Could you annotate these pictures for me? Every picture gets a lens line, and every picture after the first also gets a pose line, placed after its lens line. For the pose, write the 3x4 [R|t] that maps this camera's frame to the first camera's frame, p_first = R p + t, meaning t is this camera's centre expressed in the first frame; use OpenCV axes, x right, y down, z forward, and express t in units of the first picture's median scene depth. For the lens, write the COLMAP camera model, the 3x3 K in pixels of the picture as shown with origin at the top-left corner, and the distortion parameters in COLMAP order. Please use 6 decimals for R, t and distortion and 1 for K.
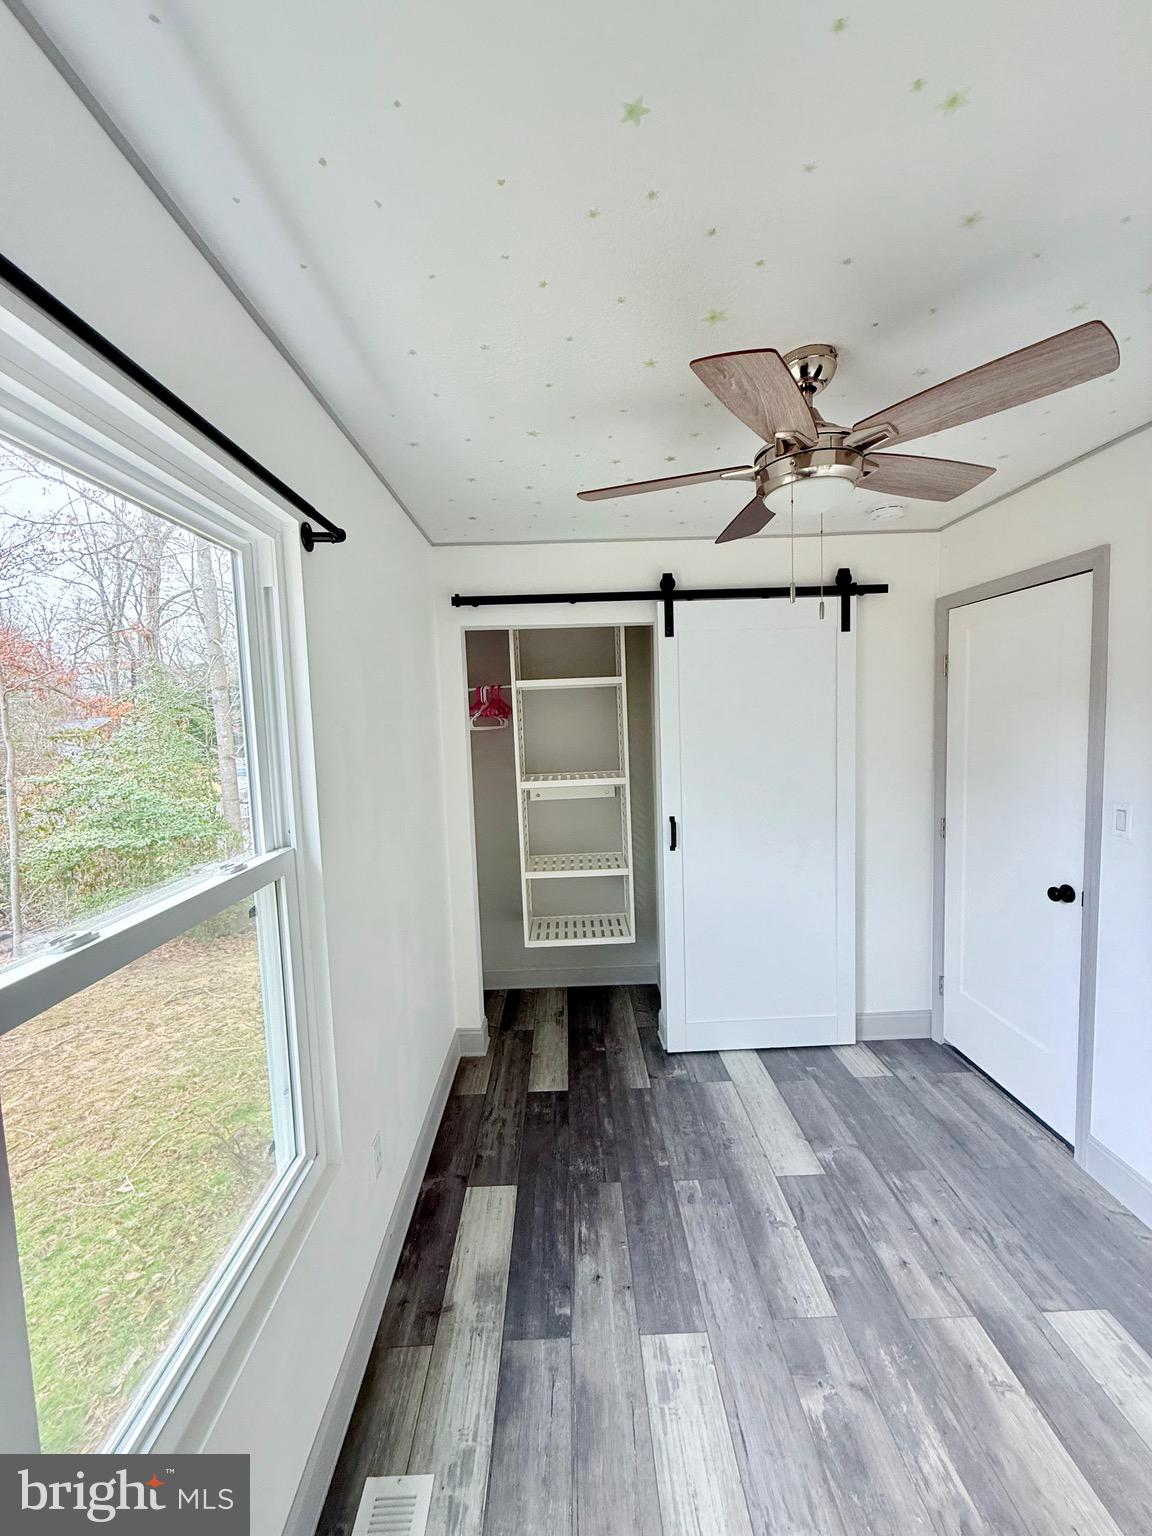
lens RADIAL K [[612.3, 0, 575.3], [0, 612.3, 758.2], [0, 0, 1]] dist [-0.001191, 0.000289]
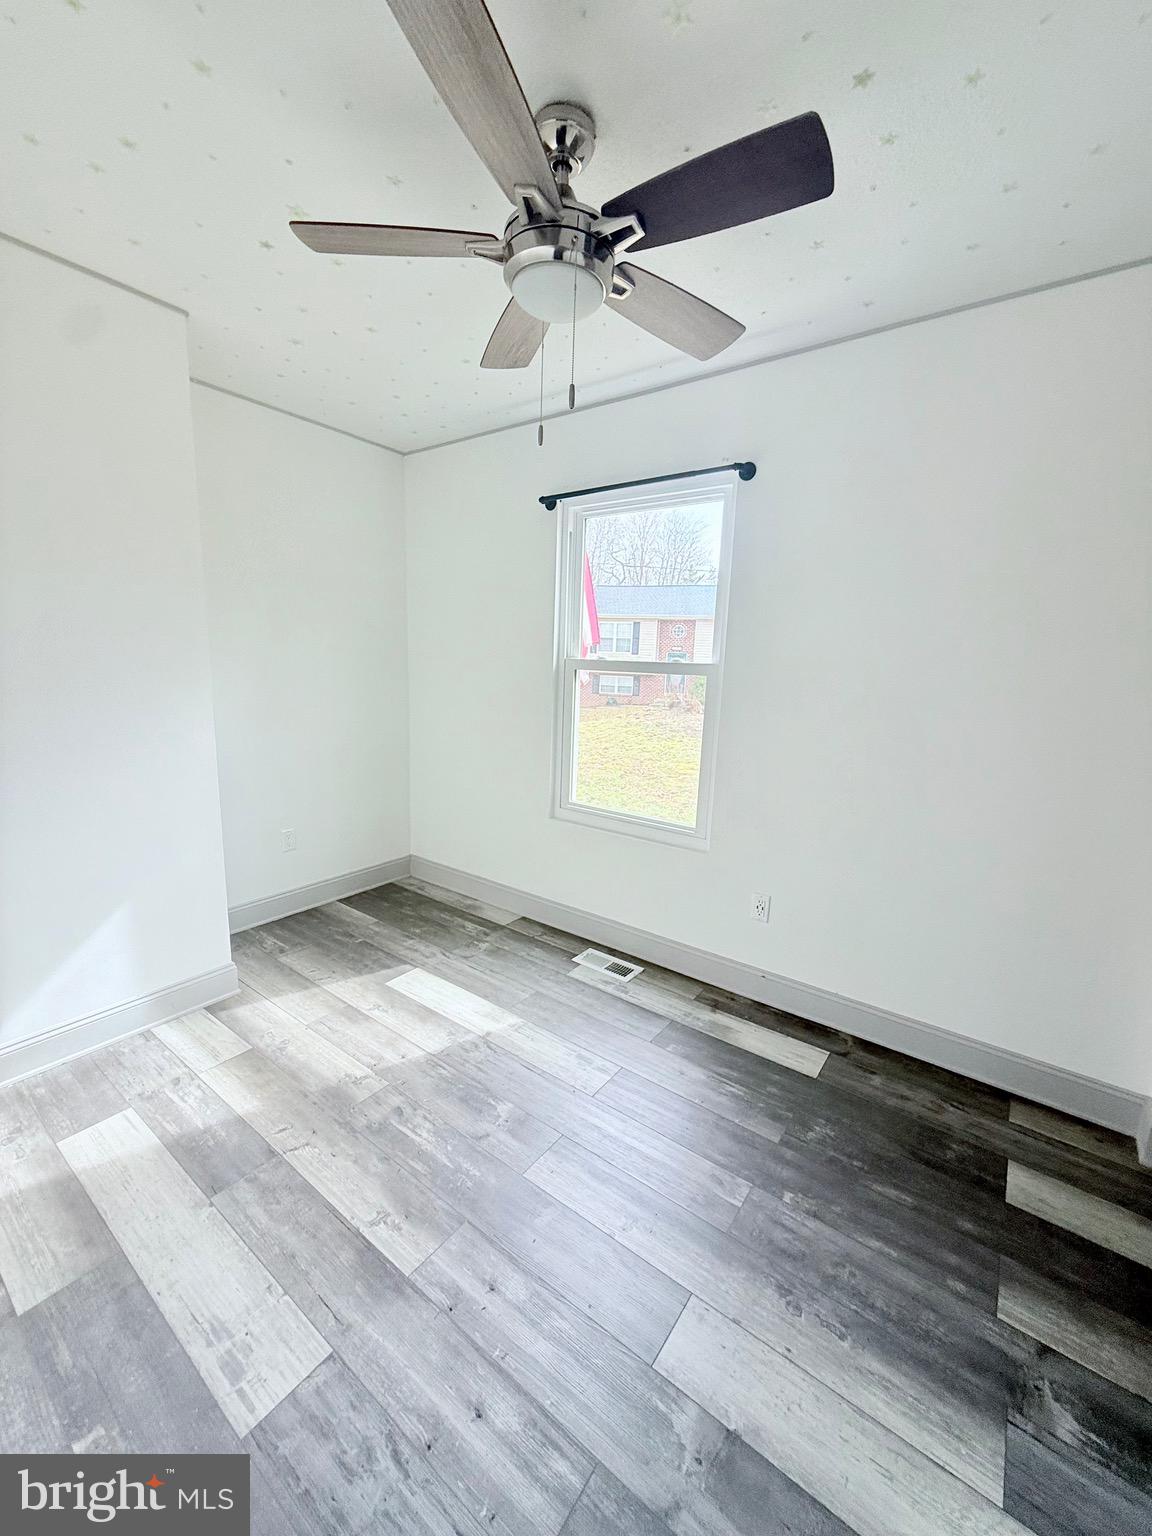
lens RADIAL K [[612.3, 0, 578.8], [0, 612.3, 769.1], [0, 0, 1]] dist [-0.001191, 0.000289]
pose [[-0.608932, 0.152519, -0.778421, 1.054420], [-0.068385, 0.967593, 0.243079, 0.028883], [0.790269, 0.201251, -0.578769, 1.527945]]
